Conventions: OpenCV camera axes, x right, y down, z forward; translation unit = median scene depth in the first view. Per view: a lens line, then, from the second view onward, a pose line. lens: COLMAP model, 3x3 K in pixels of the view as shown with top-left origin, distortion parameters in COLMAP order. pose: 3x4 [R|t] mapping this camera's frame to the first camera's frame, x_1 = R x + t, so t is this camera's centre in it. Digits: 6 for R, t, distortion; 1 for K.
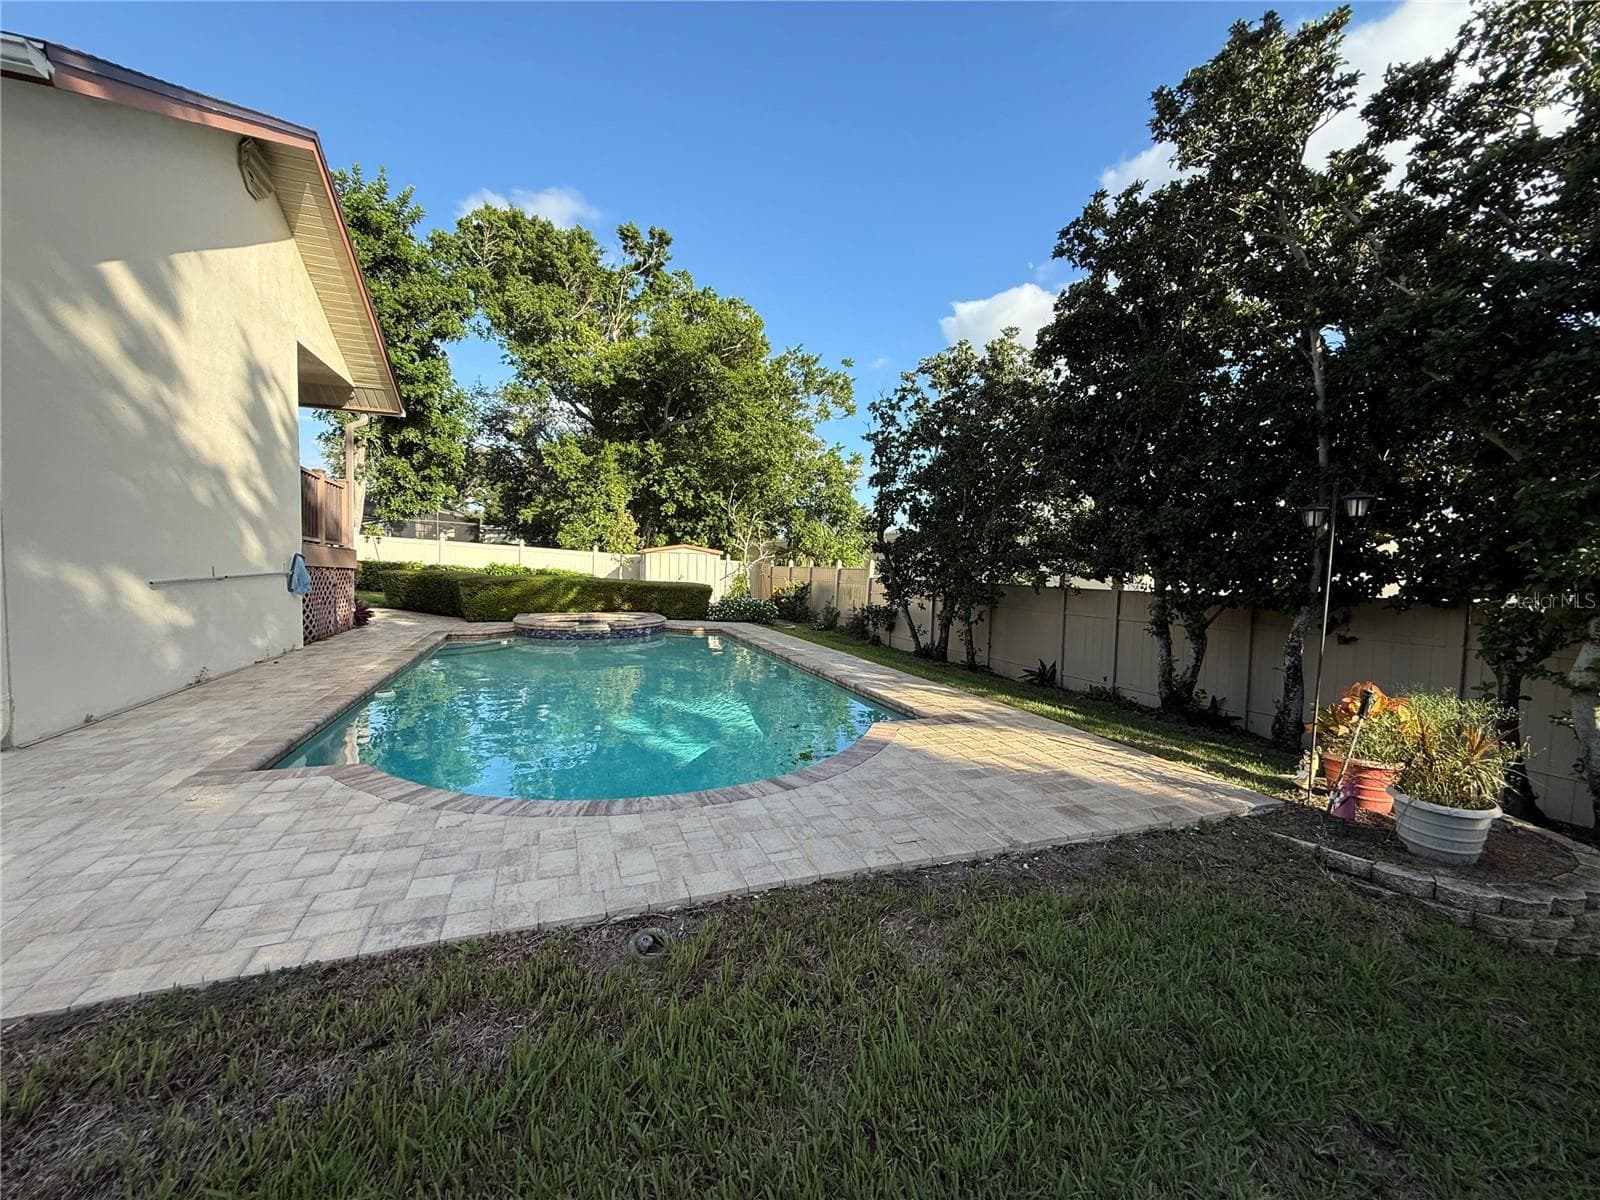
lens RADIAL K [[640.5, 0, 797.3], [0, 640.5, 597.9], [0, 0, 1]] dist [0.001310, -0.000154]
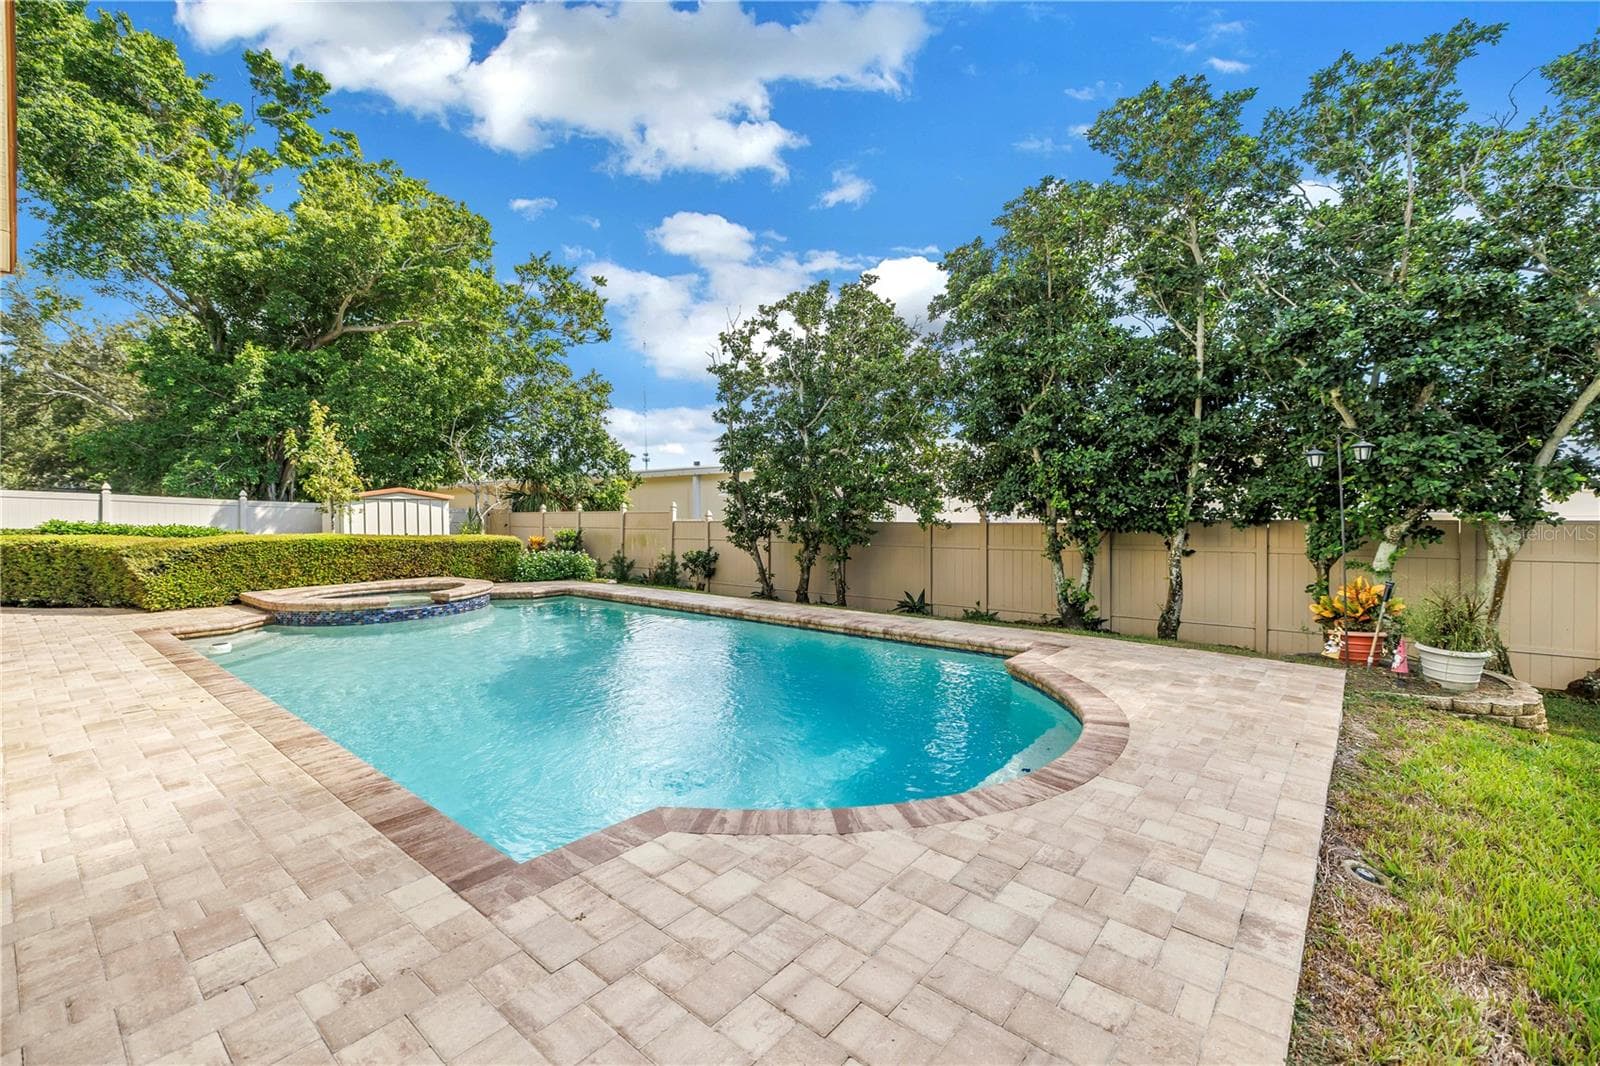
lens RADIAL K [[679.3, 0, 807.8], [0, 679.3, 528.4], [0, 0, 1]] dist [0.001021, 0.000218]
pose [[0.874386, -0.042003, 0.483410, -0.515025], [0.051394, 0.998659, -0.006188, -0.016198], [-0.482502, 0.030255, 0.875372, 0.160627]]
